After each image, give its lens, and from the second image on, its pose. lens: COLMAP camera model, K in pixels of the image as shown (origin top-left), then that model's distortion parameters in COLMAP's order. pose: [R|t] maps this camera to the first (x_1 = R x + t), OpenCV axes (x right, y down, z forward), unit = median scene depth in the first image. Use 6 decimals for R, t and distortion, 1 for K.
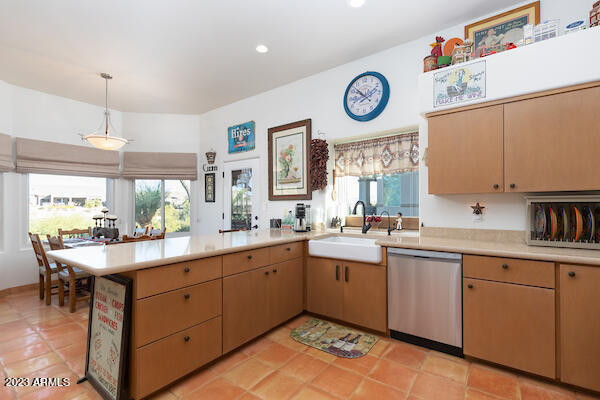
lens RADIAL K [[272.3, 0, 304.0], [0, 272.3, 201.6], [0, 0, 1]] dist [0.003823, -0.000141]
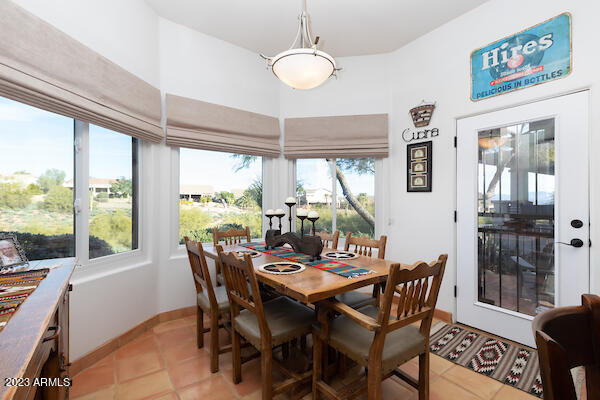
lens RADIAL K [[272.3, 0, 300.3], [0, 272.3, 198.8], [0, 0, 1]] dist [0.003823, -0.000141]
pose [[0.948551, 0.005836, -0.316571, -0.454399], [-0.006001, 0.999982, 0.000453, 0.021649], [0.316568, 0.001470, 0.948569, 0.403817]]
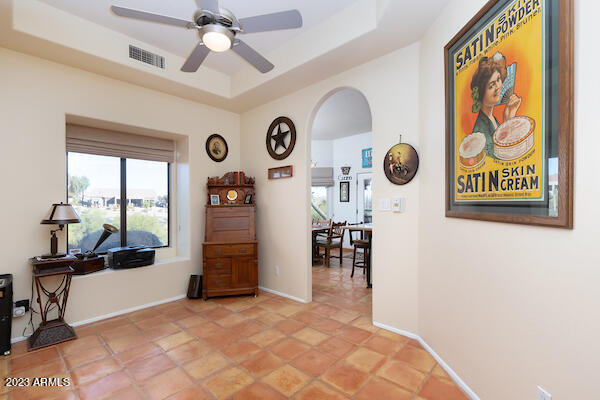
lens RADIAL K [[272.3, 0, 297.0], [0, 272.3, 206.1], [0, 0, 1]] dist [0.003823, -0.000141]
pose [[0.988860, -0.002276, -0.148831, -0.429192], [0.004642, 0.999868, 0.015553, 0.000882], [0.148776, -0.016070, 0.988740, -0.494309]]
